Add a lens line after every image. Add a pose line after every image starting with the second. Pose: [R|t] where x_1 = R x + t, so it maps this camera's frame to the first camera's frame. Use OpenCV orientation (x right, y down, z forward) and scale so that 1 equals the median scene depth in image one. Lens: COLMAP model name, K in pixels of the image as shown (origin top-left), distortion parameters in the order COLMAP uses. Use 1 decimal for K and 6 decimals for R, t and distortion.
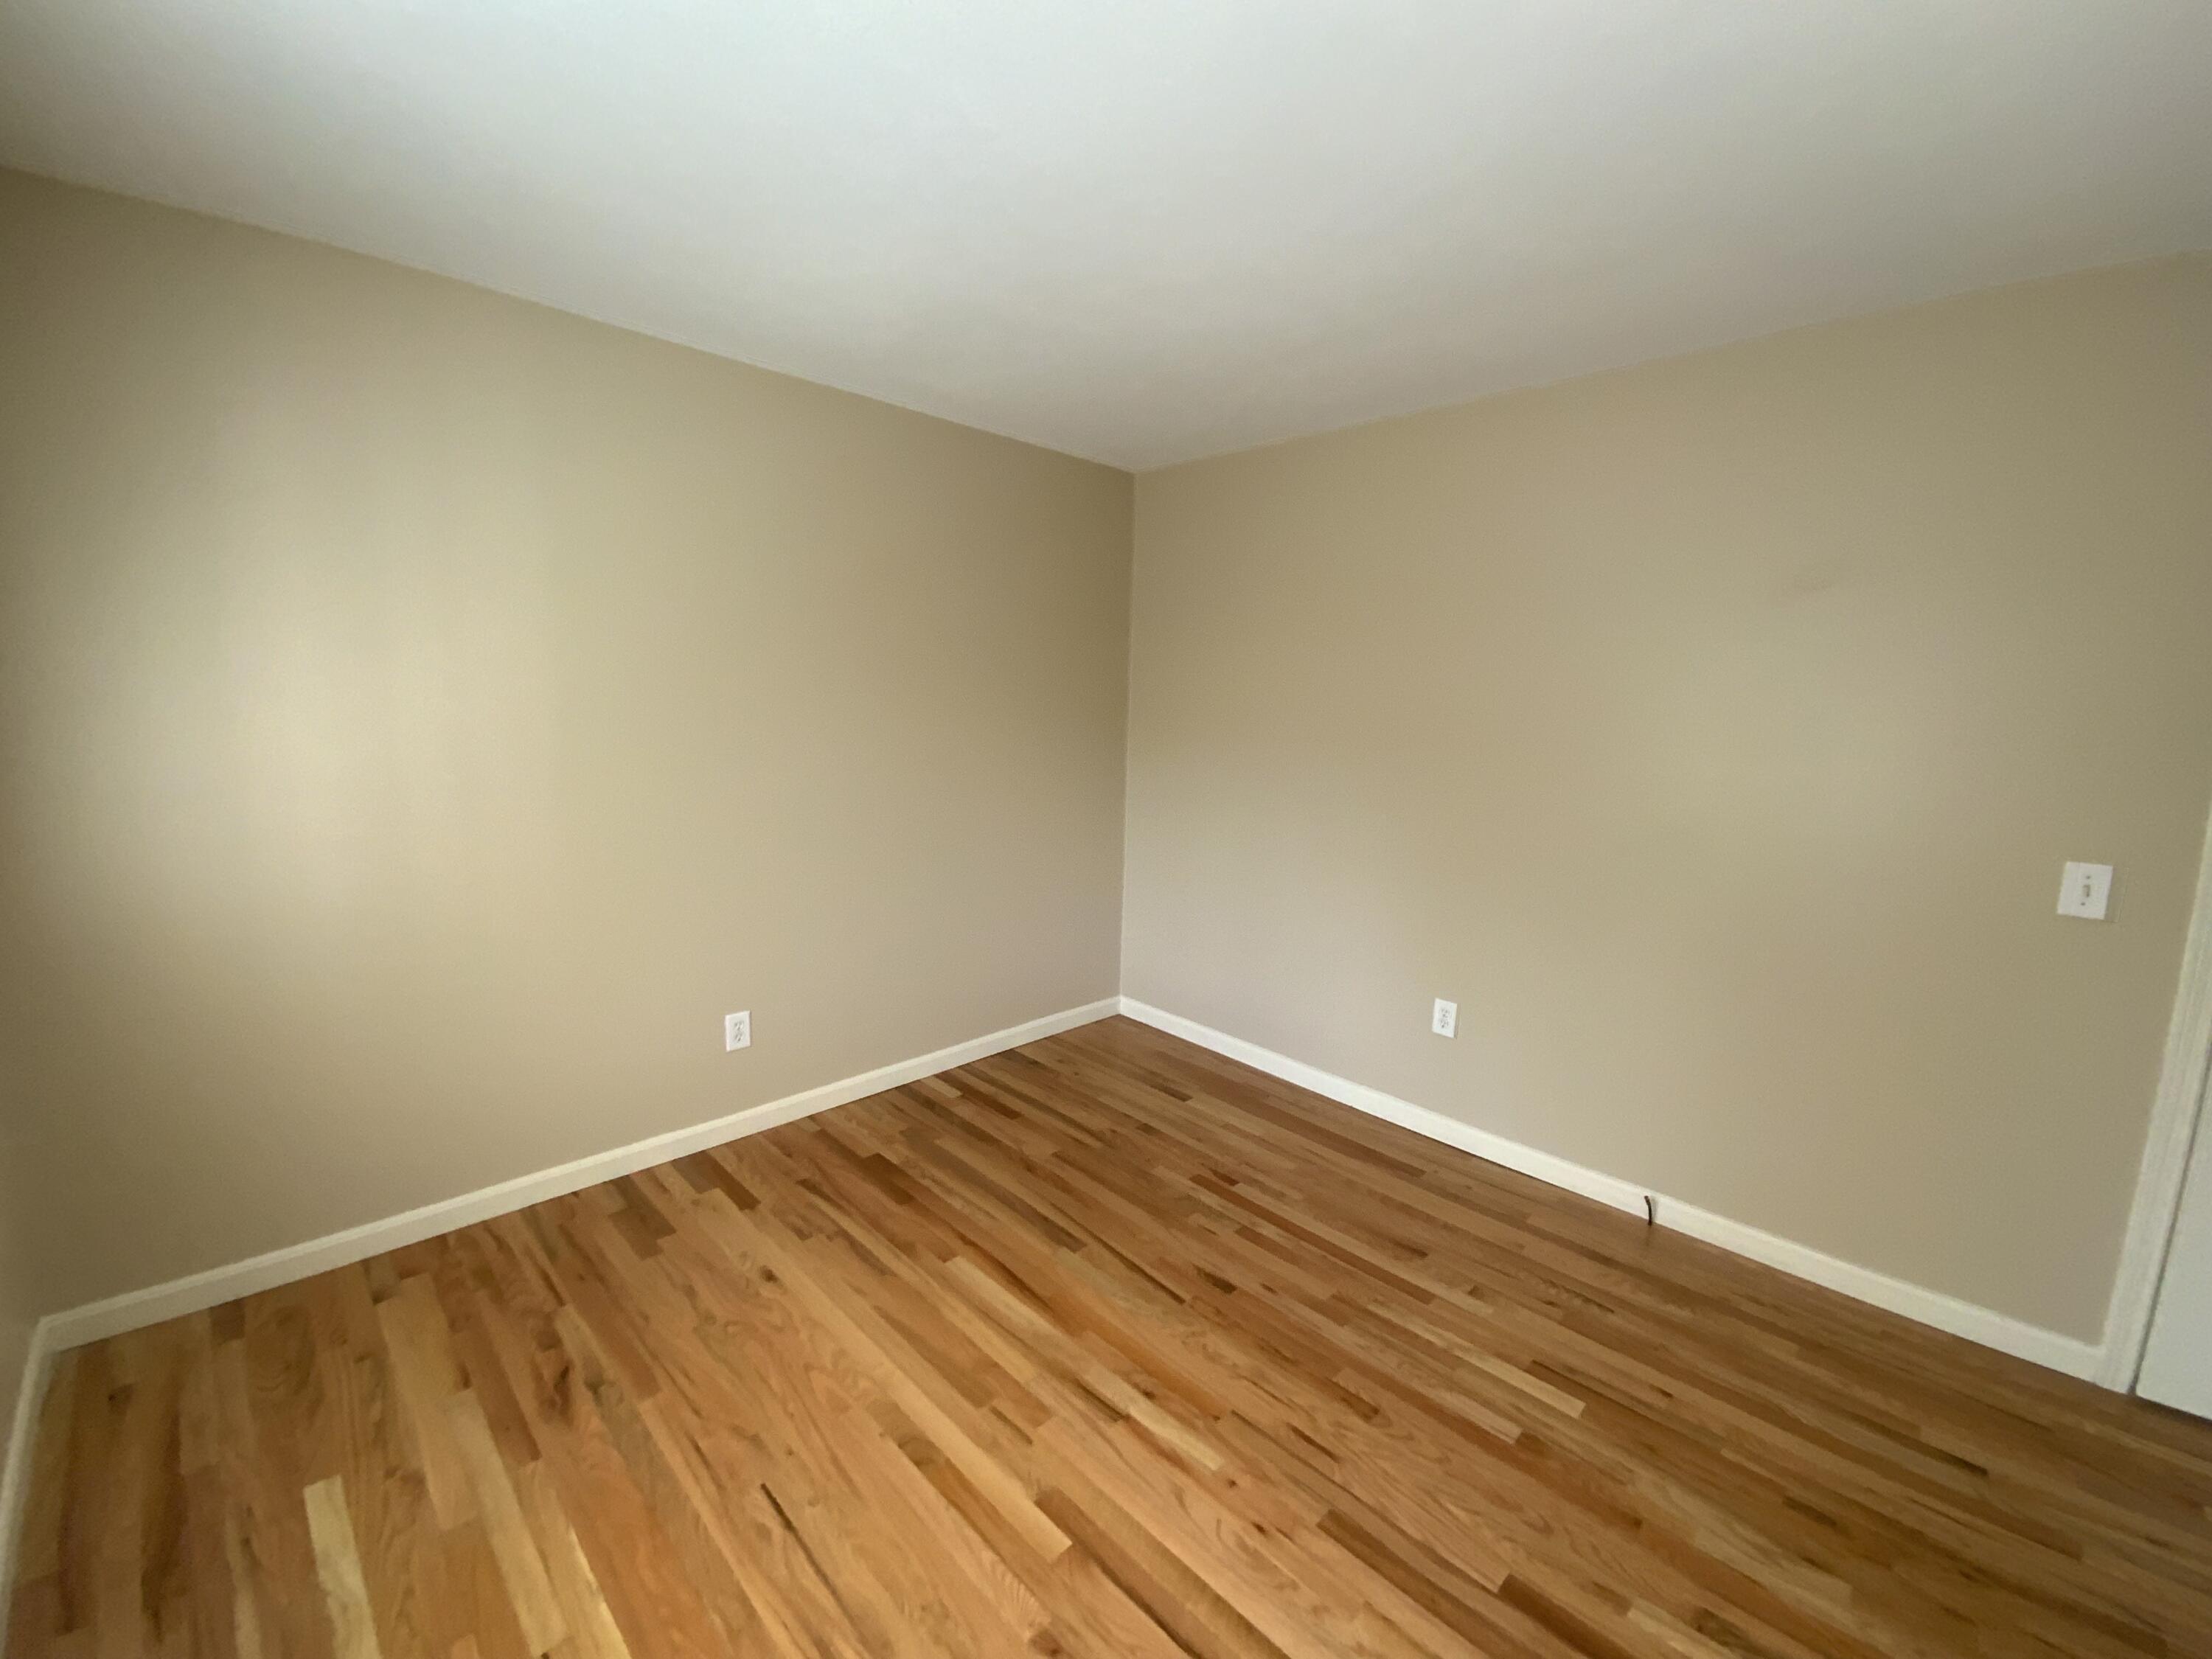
lens RADIAL K [[898.9, 0, 1106.0], [0, 898.9, 829.5], [0, 0, 1]] dist [0.000140, -0.010768]
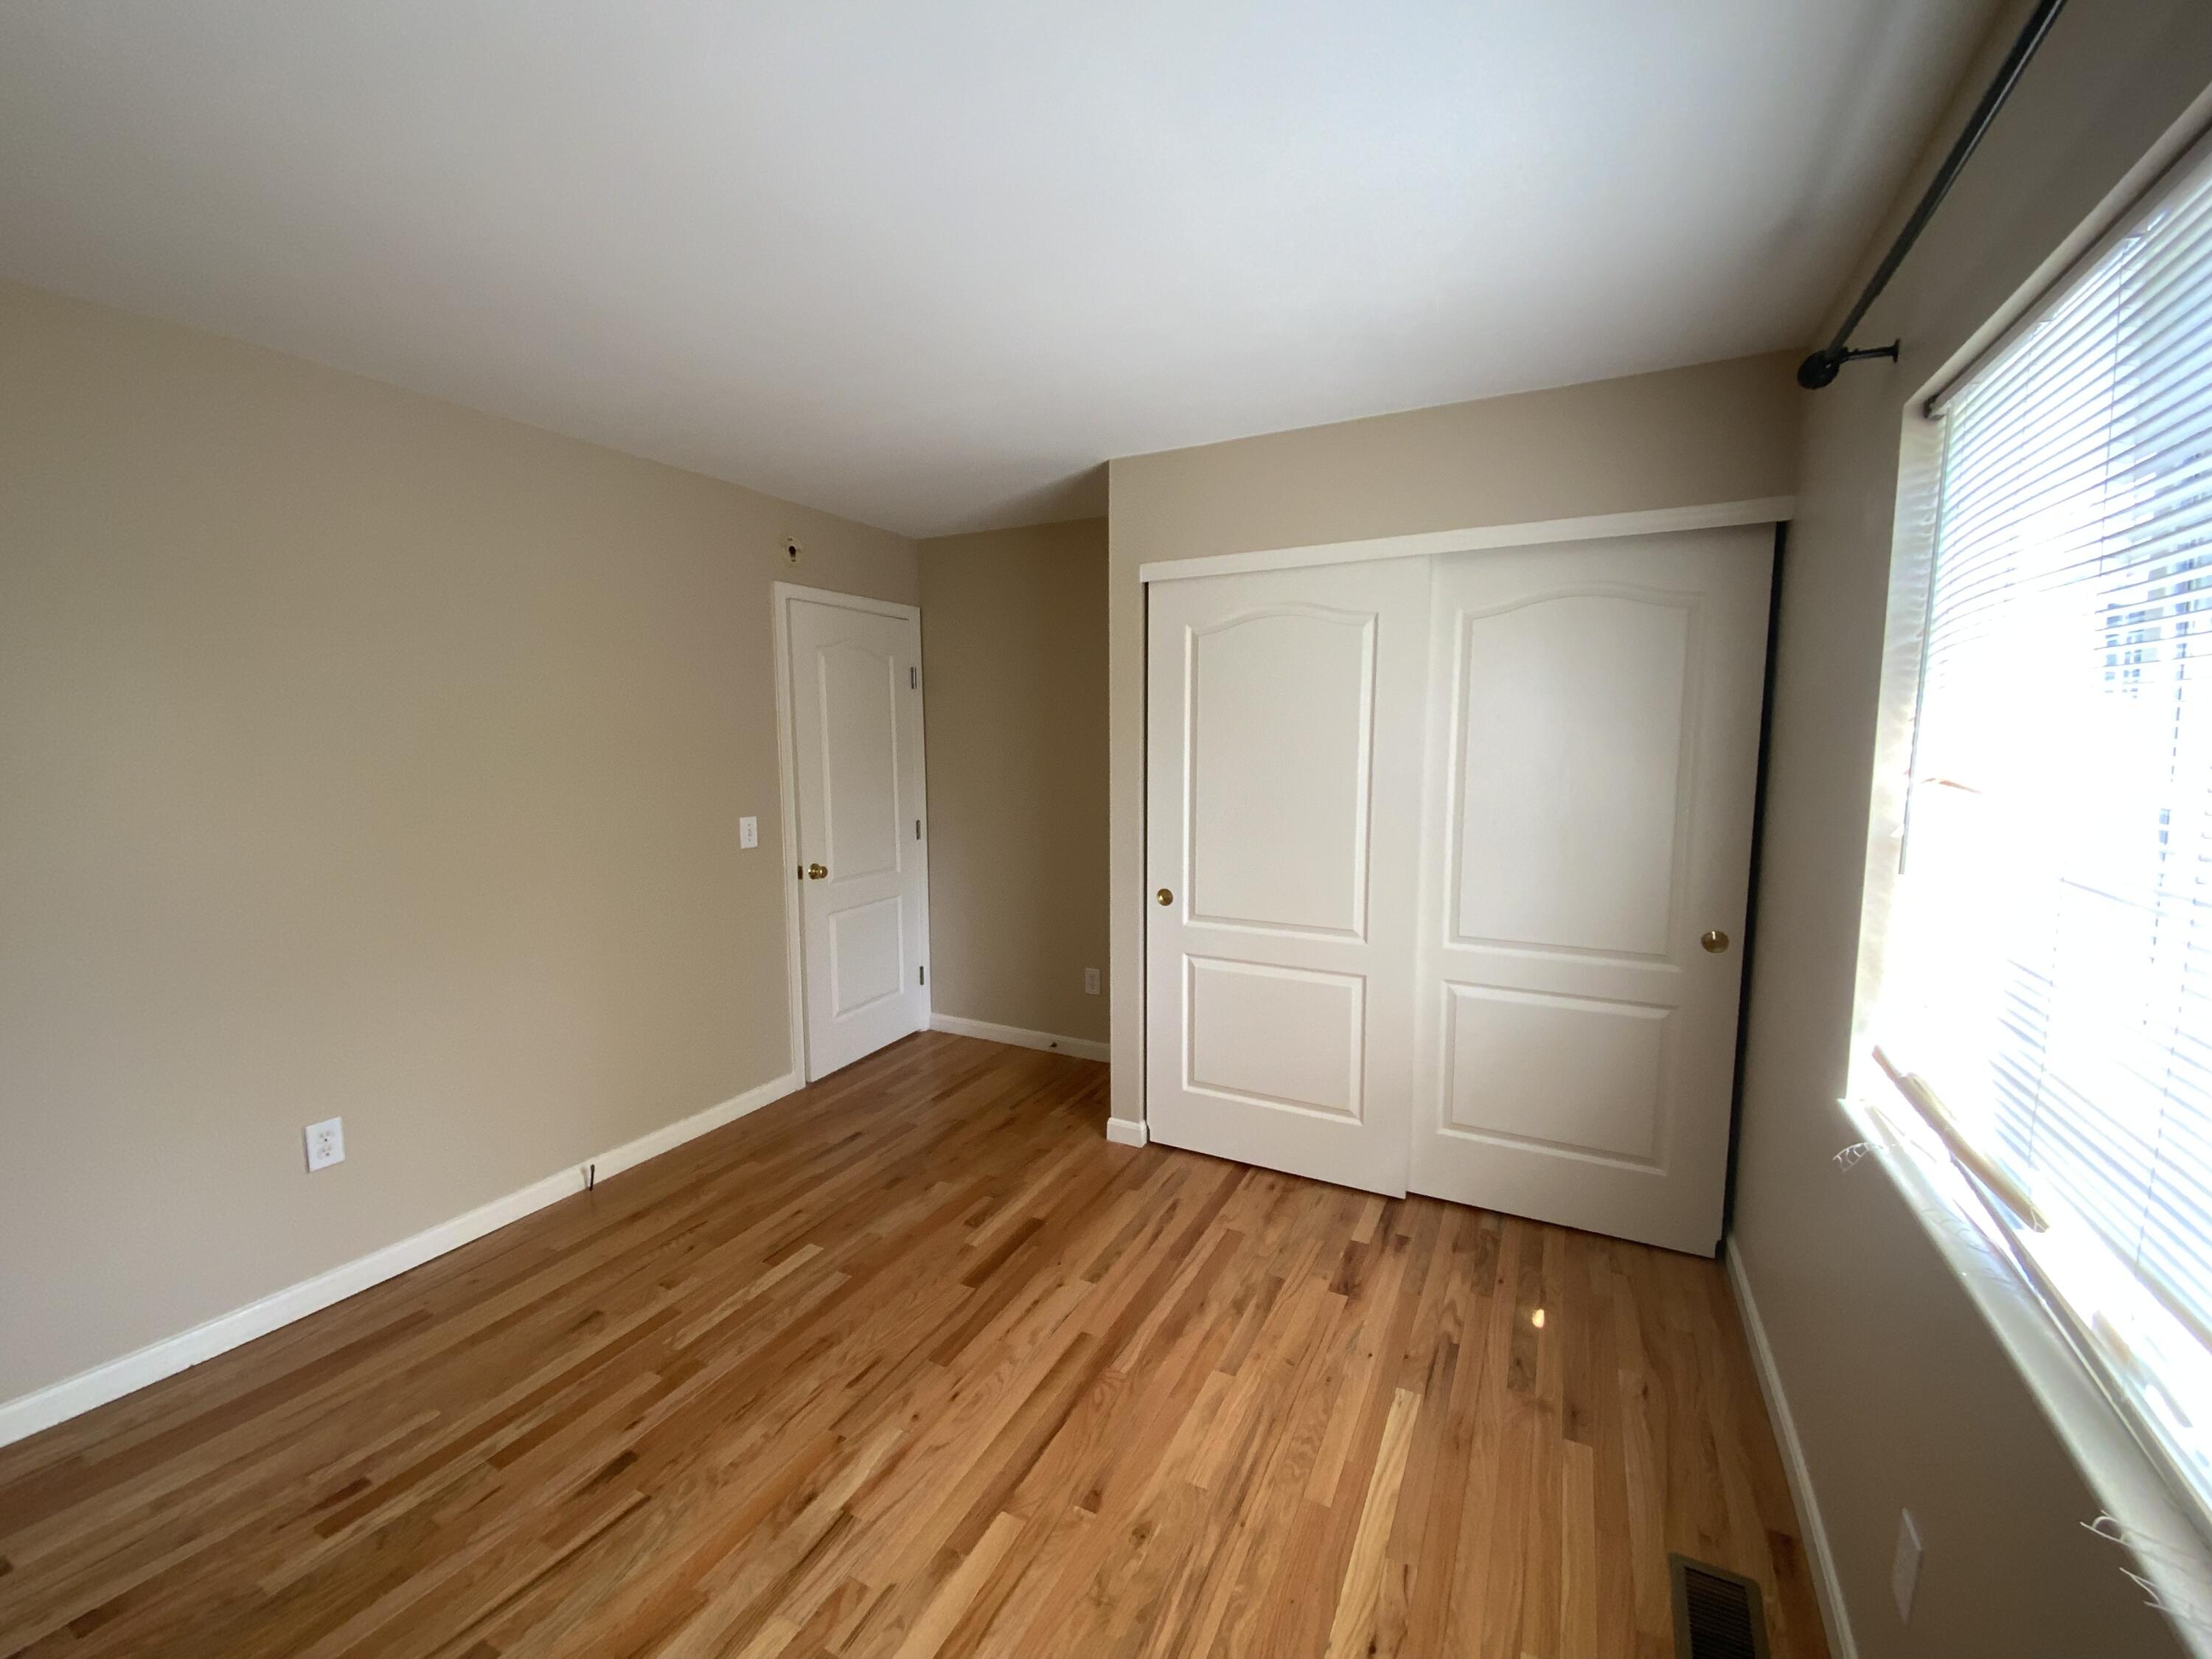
lens RADIAL K [[898.9, 0, 1106.0], [0, 898.9, 829.5], [0, 0, 1]] dist [0.000140, -0.010768]
pose [[-0.320356, -0.123228, 0.939248, -0.772051], [0.128535, 0.976679, 0.171979, -0.147091], [-0.938537, 0.175820, -0.297046, 0.811853]]
